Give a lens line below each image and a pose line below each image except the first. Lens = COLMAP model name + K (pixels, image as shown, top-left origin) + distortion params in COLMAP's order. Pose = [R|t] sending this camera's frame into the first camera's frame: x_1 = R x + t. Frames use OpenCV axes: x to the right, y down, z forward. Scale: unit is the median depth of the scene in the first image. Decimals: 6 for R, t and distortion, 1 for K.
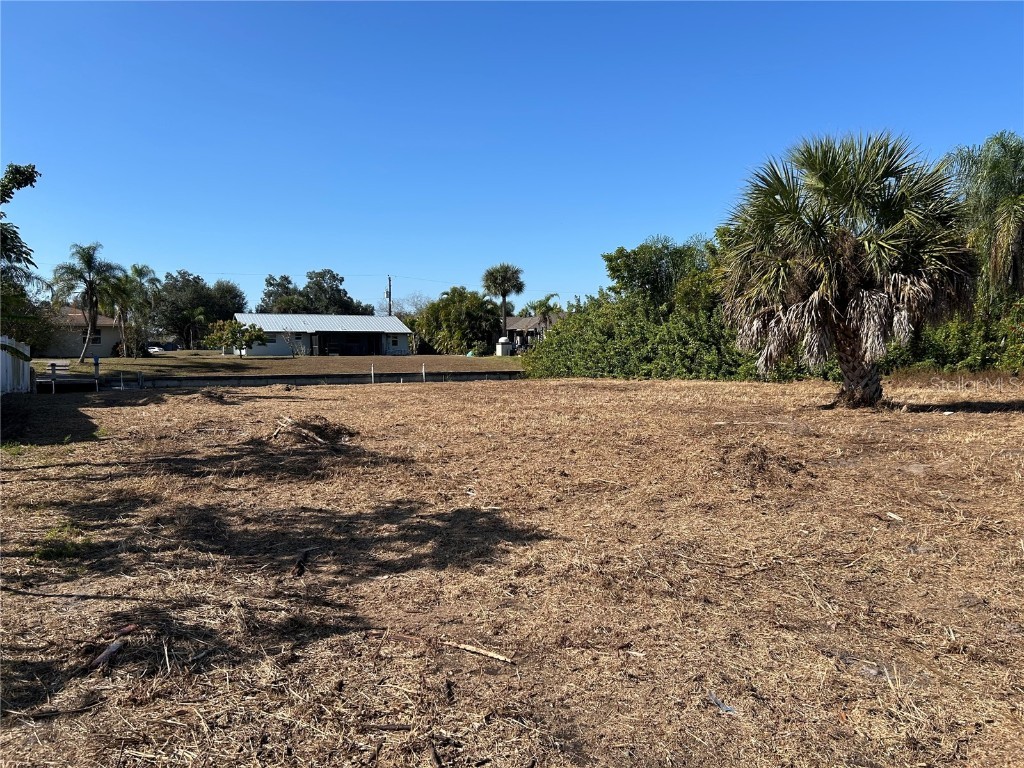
lens RADIAL K [[771.1, 0, 513.2], [0, 771.1, 389.0], [0, 0, 1]] dist [0.061476, -0.069619]
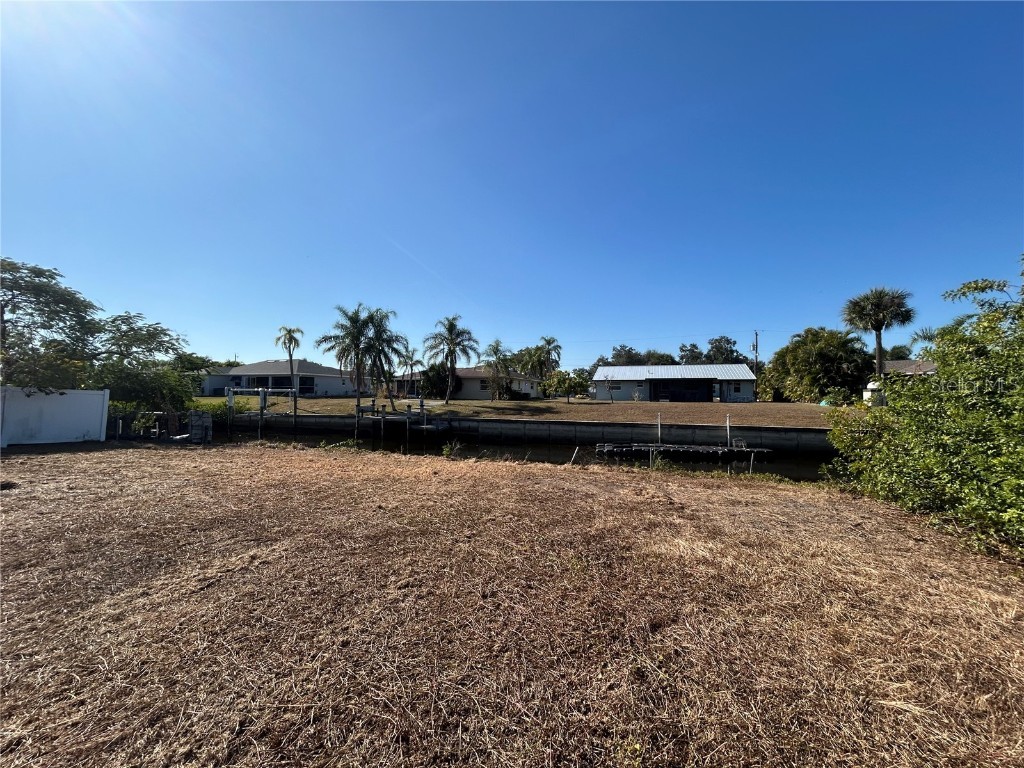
lens RADIAL K [[412.7, 0, 510.4], [0, 412.7, 384.2], [0, 0, 1]] dist [0.001941, 0.000037]
pose [[0.697718, -0.009196, -0.716313, 0.093606], [-0.045143, 0.997366, -0.056775, -0.082680], [0.714949, 0.071950, 0.695465, 1.491996]]
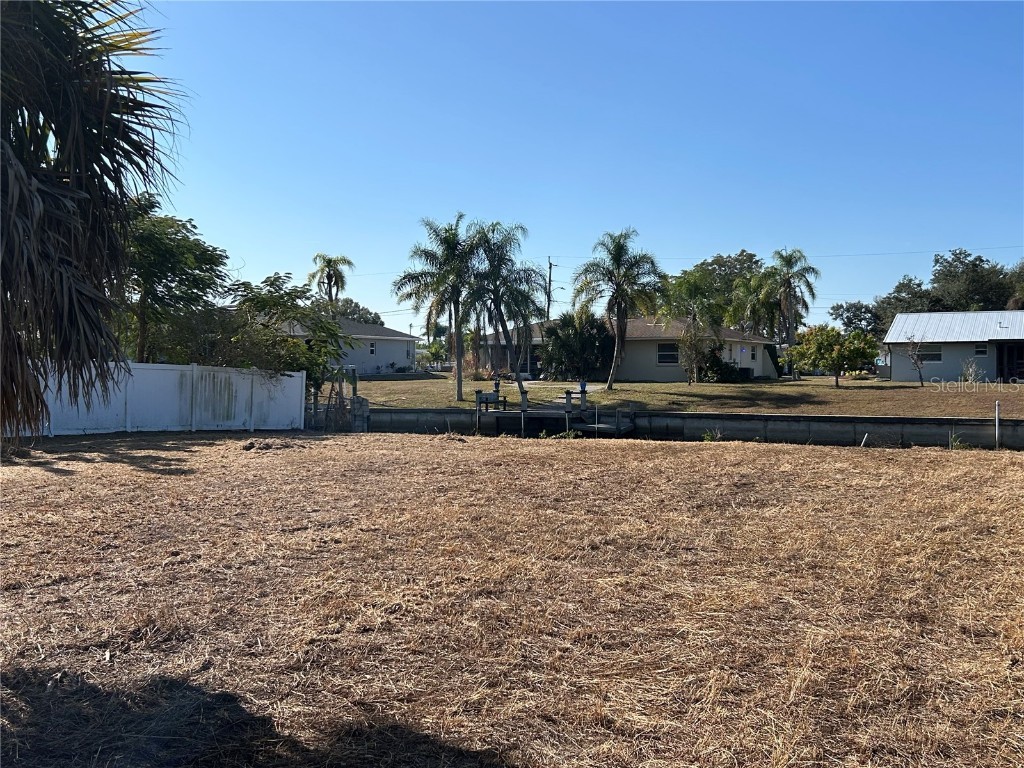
lens RADIAL K [[1106.8, 0, 516.7], [0, 1106.8, 374.4], [0, 0, 1]] dist [0.063159, 0.000000]
pose [[0.606004, 0.008807, -0.795413, 0.619808], [-0.042350, 0.998878, -0.021206, -0.055571], [0.794334, 0.046536, 0.605697, 0.725197]]
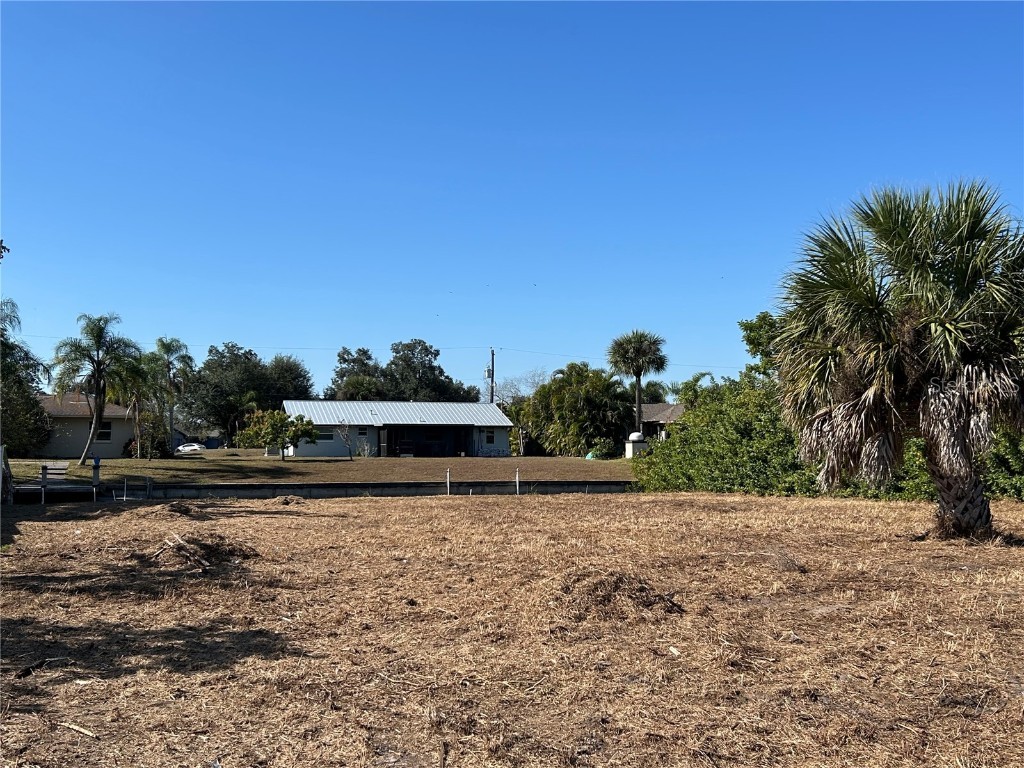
lens RADIAL K [[1106.8, 0, 522.0], [0, 1106.8, 387.9], [0, 0, 1]] dist [0.063159, 0.000000]
pose [[0.987536, -0.001986, -0.157383, 0.147086], [-0.014498, 0.994522, -0.103518, -0.002606], [0.156726, 0.104509, 0.982097, -0.098081]]
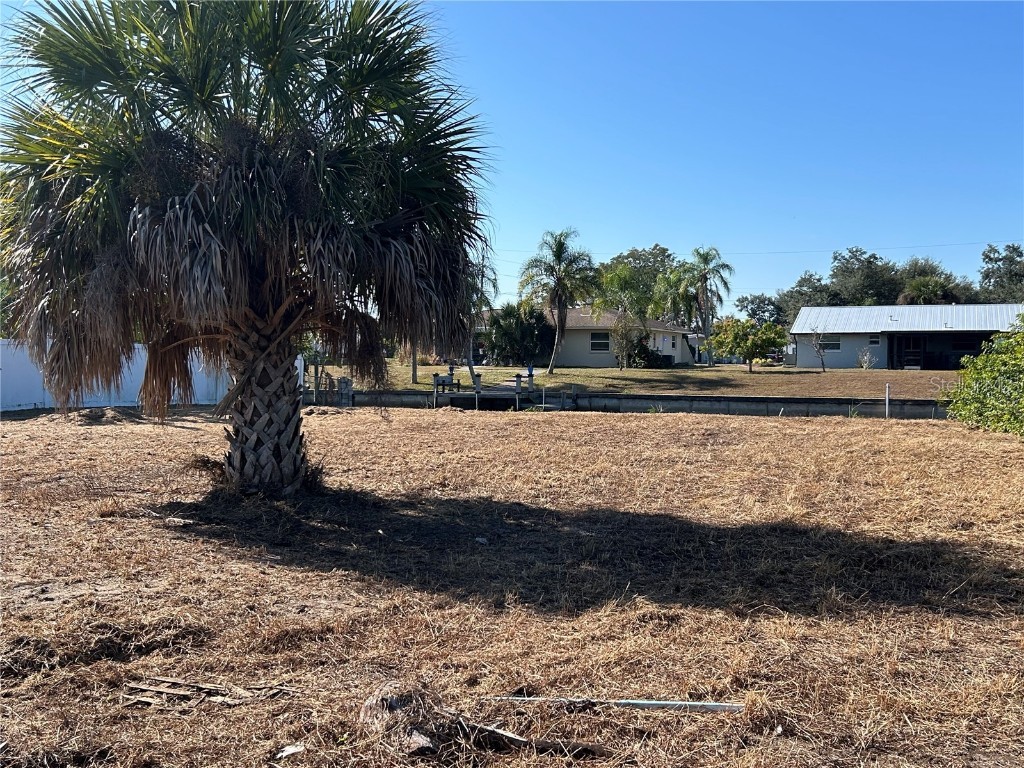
lens RADIAL K [[1106.8, 0, 506.5], [0, 1106.8, 384.3], [0, 0, 1]] dist [0.063159, 0.000000]
pose [[0.664196, 0.026221, -0.747099, 0.771528], [-0.045265, 0.998962, -0.005182, -0.036244], [0.746187, 0.037259, 0.664693, 0.460926]]
